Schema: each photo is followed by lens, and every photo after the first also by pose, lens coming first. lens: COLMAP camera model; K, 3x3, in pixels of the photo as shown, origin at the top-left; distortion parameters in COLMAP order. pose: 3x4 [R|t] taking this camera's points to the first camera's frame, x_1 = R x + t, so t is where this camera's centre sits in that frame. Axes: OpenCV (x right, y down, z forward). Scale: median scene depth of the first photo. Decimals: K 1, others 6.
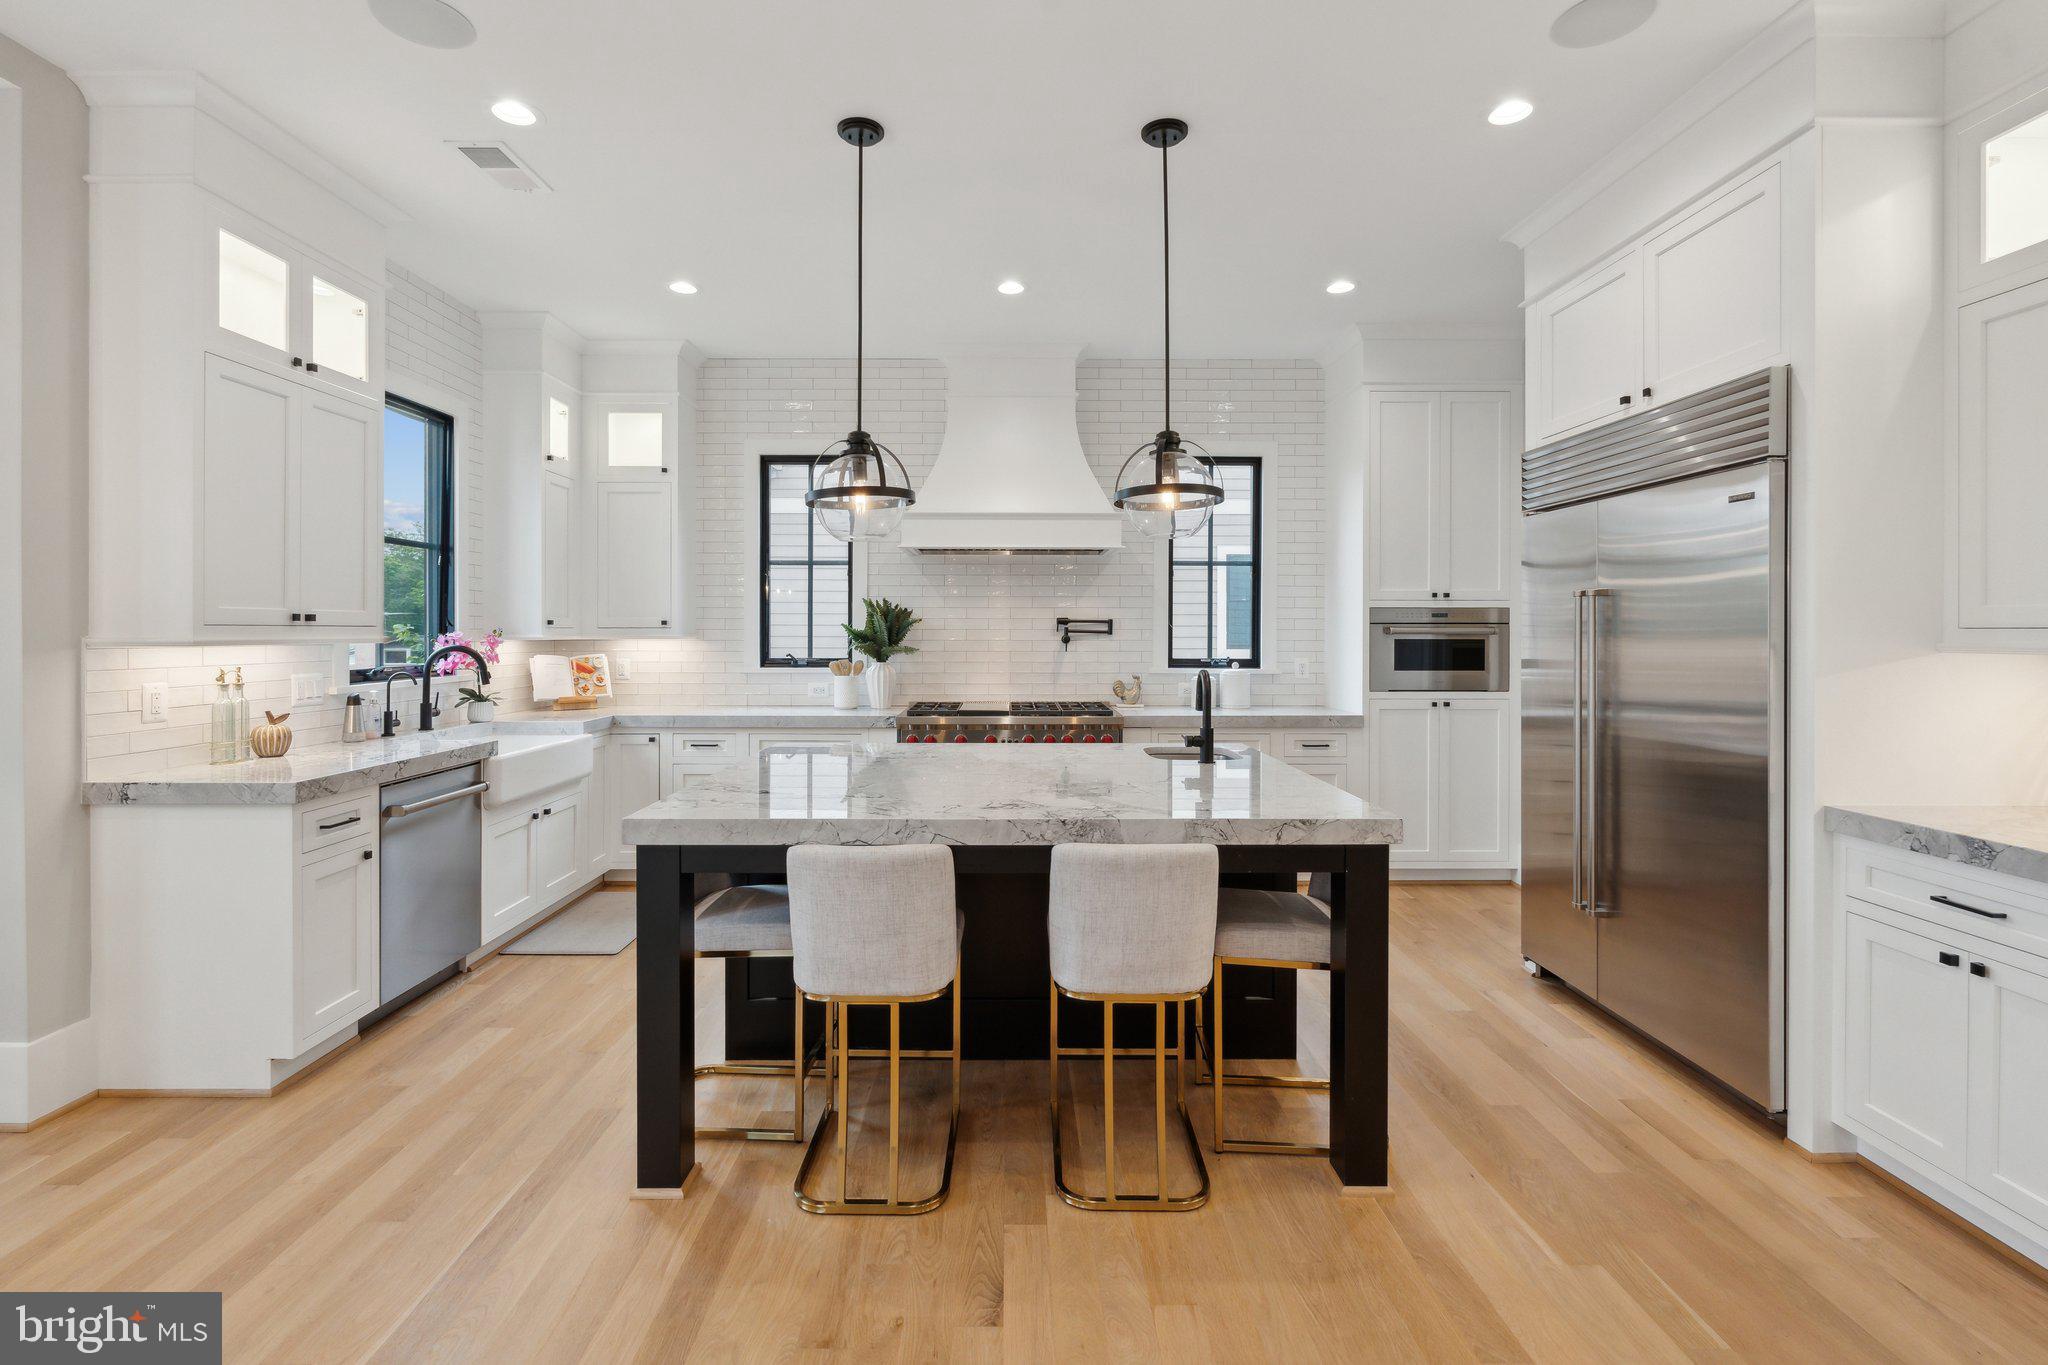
lens RADIAL K [[911.3, 0, 1014.1], [0, 911.3, 627.2], [0, 0, 1]] dist [-0.004146, 0.000832]
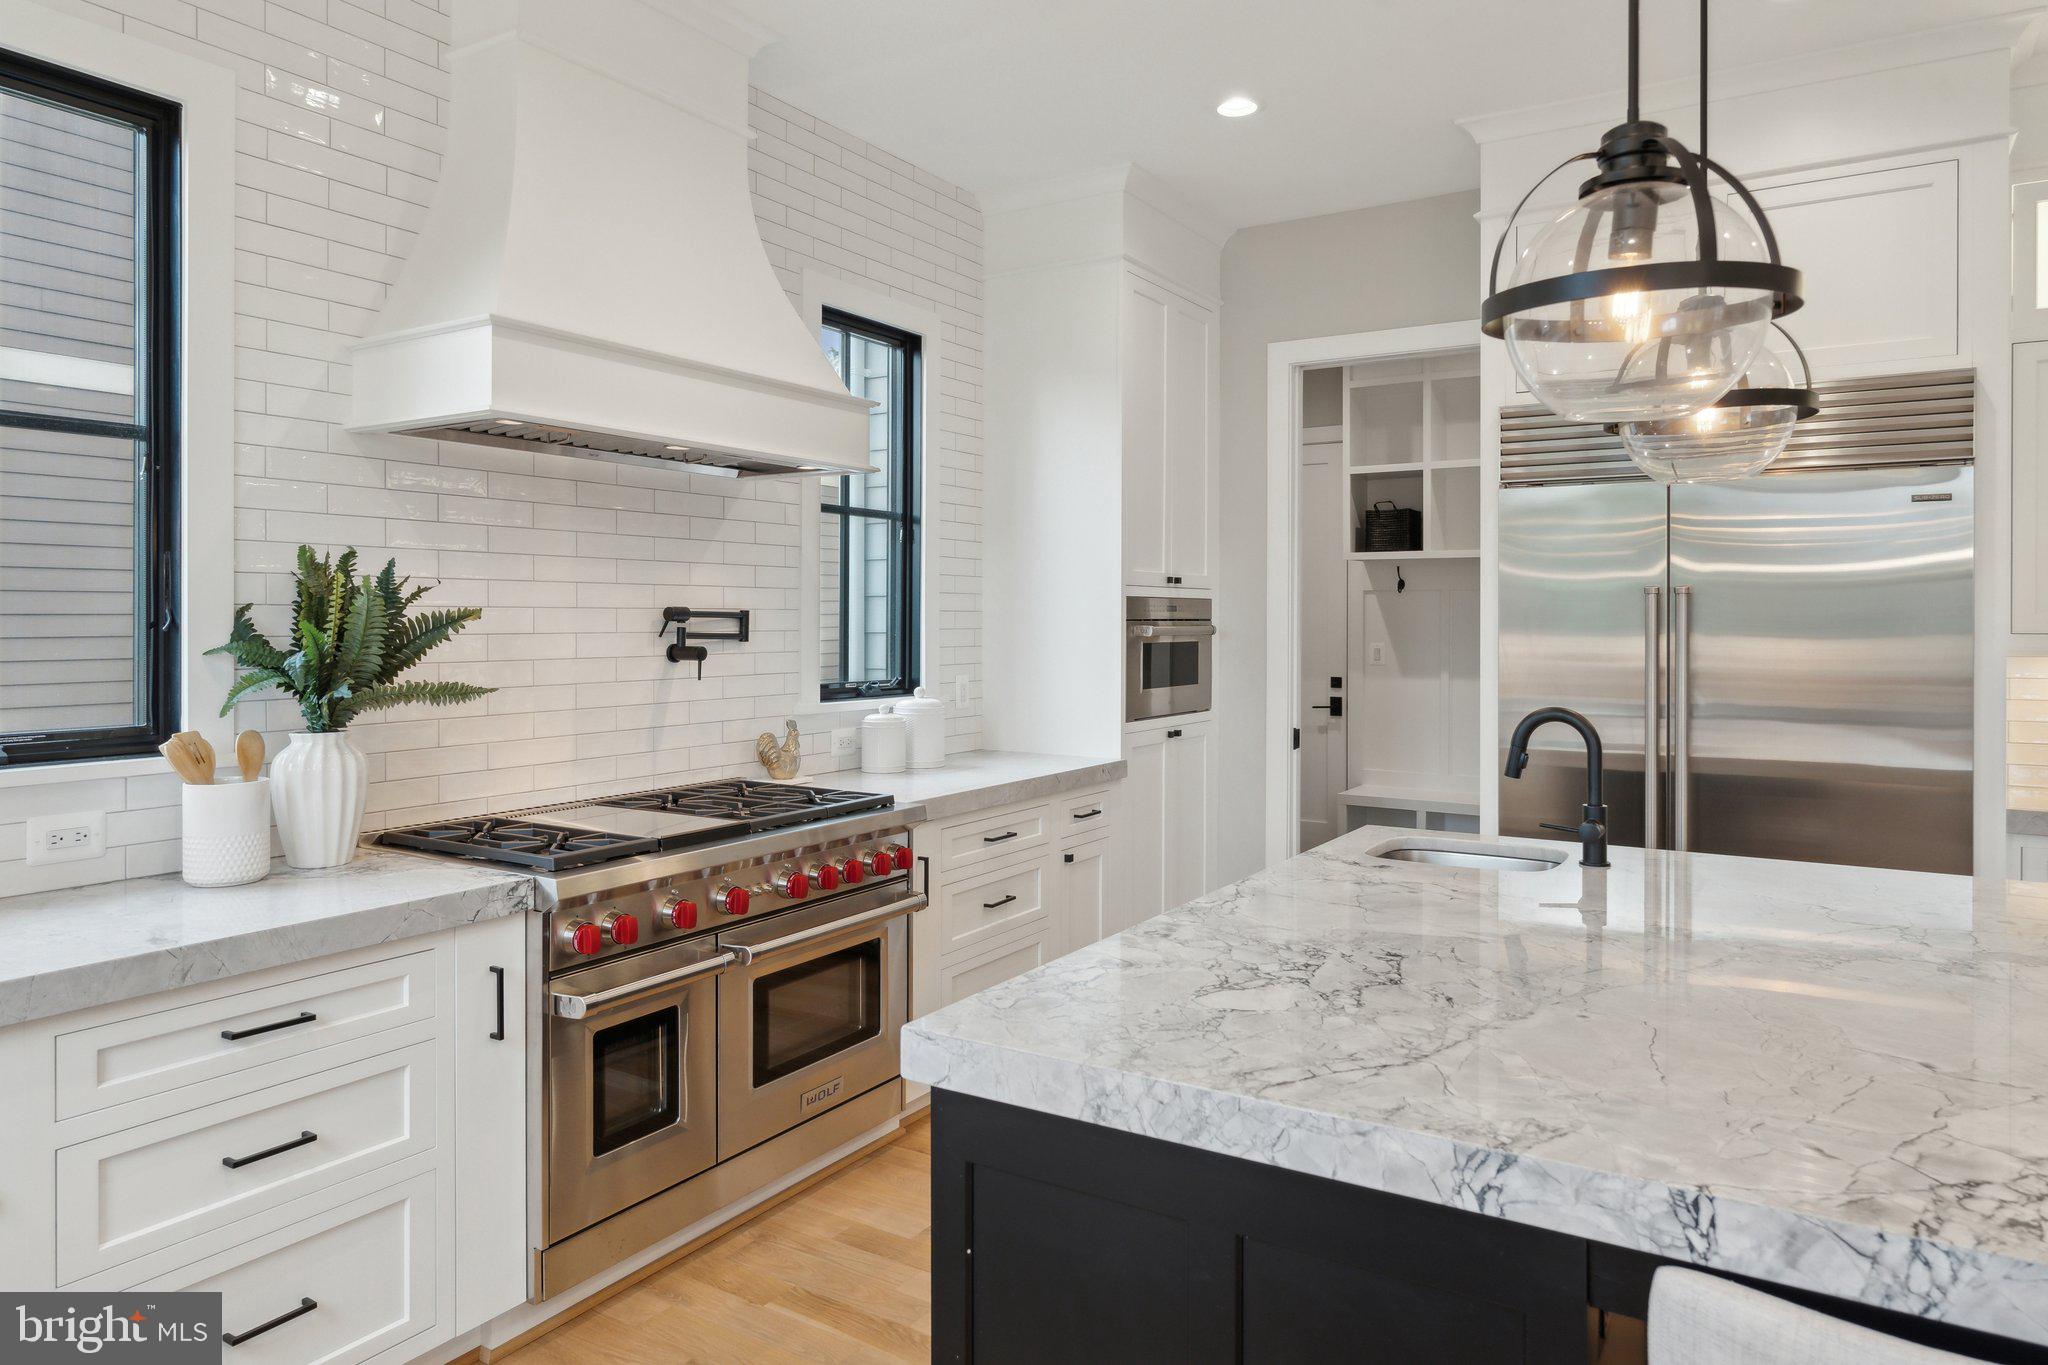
lens RADIAL K [[1303.7, 0, 1003.3], [0, 1303.7, 618.4], [0, 0, 1]] dist [-0.004029, -0.003220]
pose [[0.545042, -0.000373, 0.838409, -0.577422], [-0.004535, 0.999984, 0.003393, -0.010304], [-0.838396, -0.005652, 0.545032, 0.704220]]
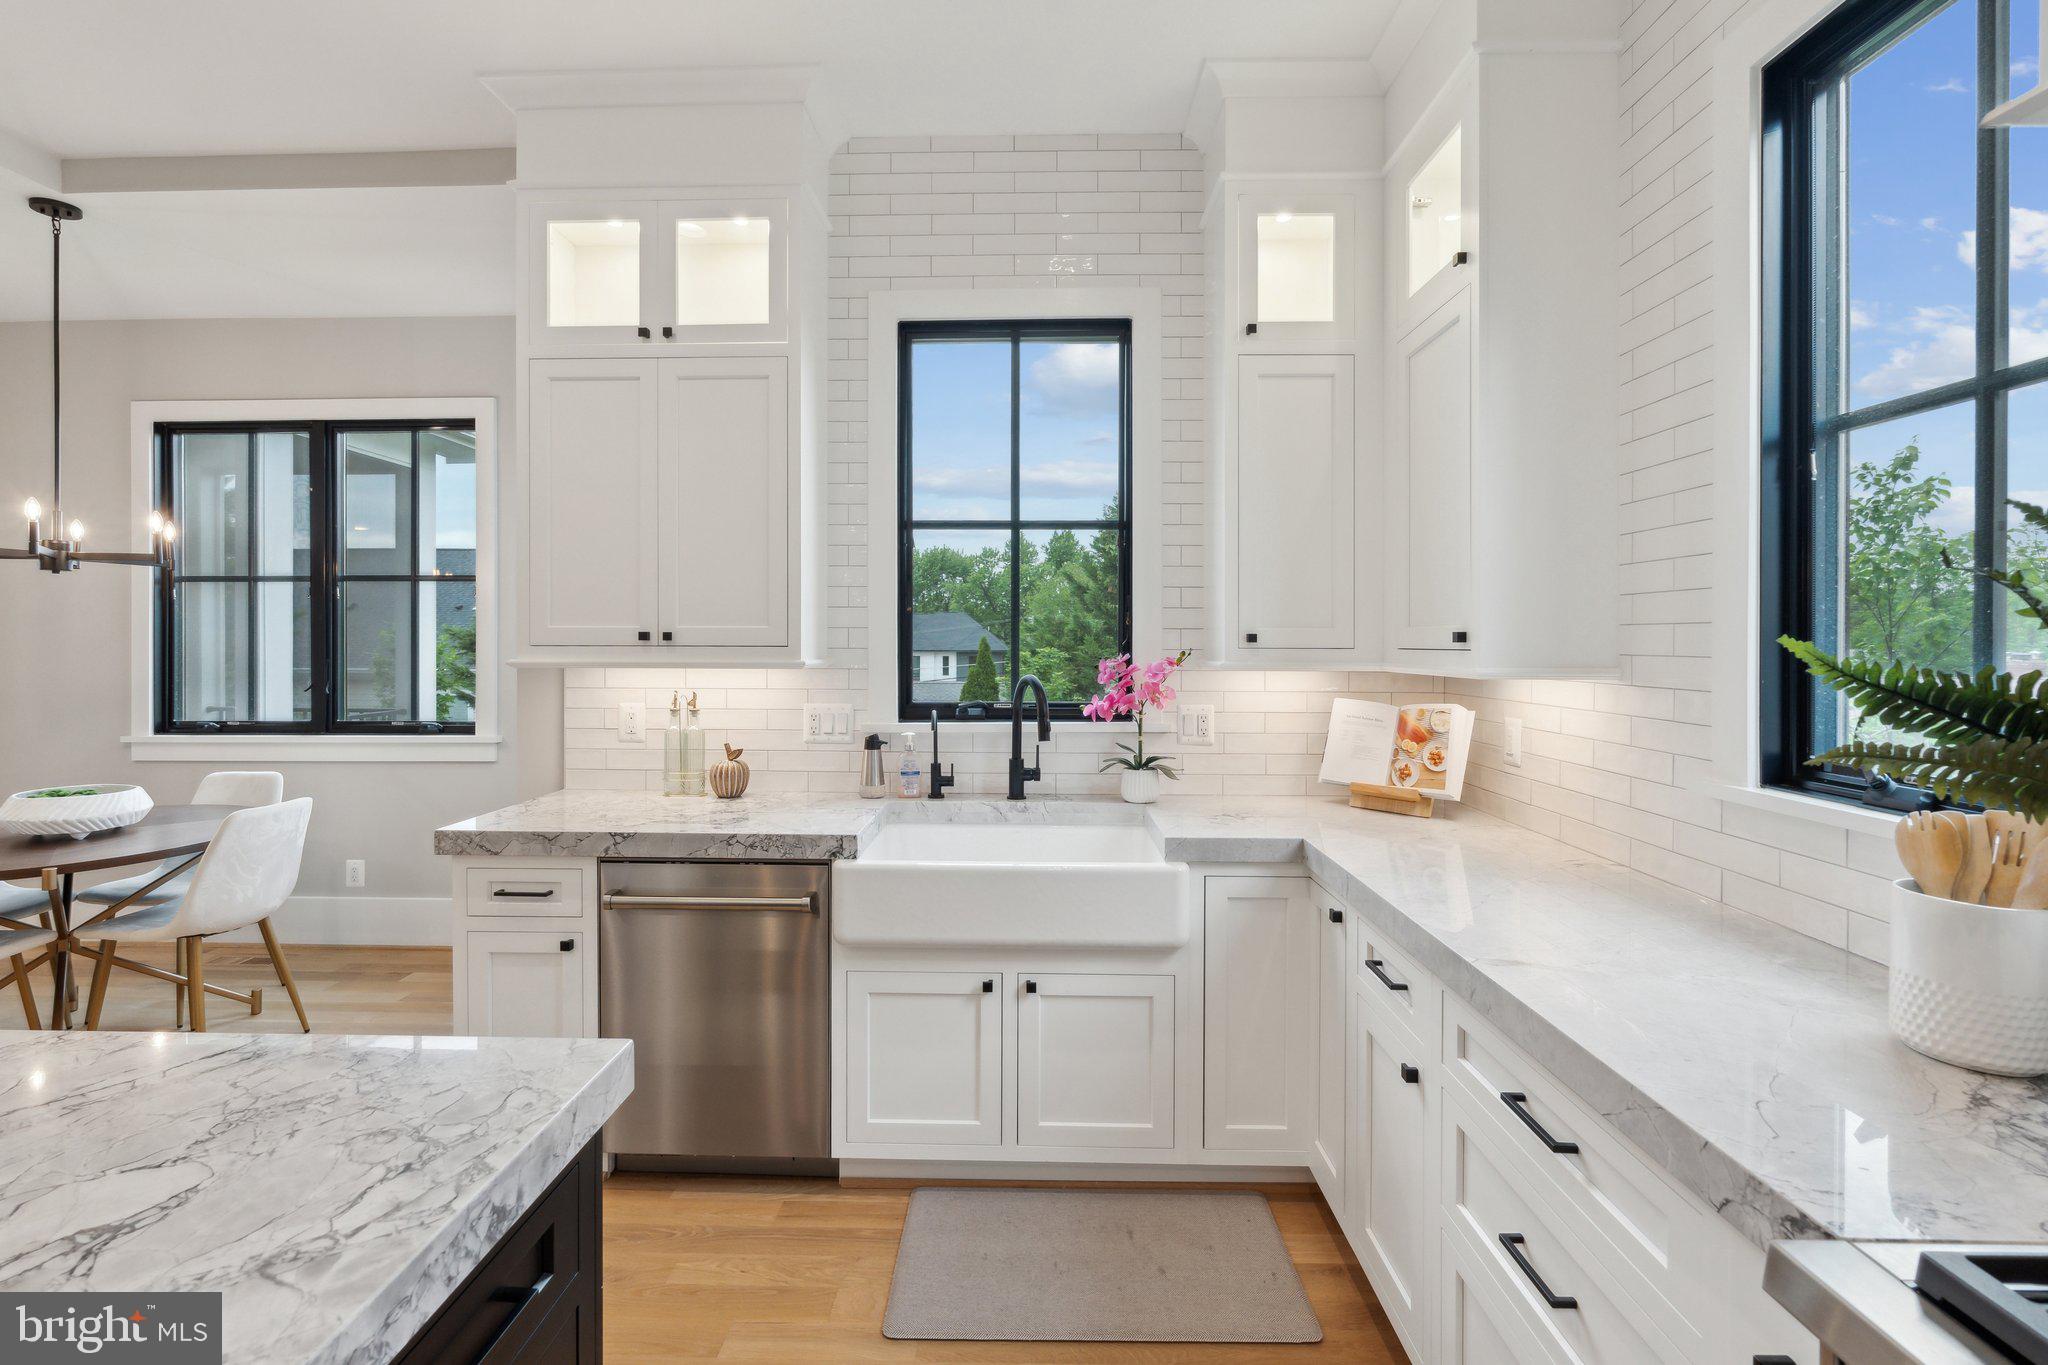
lens RADIAL K [[911.3, 0, 1016.3], [0, 911.3, 644.4], [0, 0, 1]] dist [-0.004146, 0.000832]
pose [[-0.031011, 0.008019, -0.999487, 0.033817], [0.001651, 0.999967, 0.007971, -0.007526], [0.999518, -0.001403, -0.031023, 1.086736]]
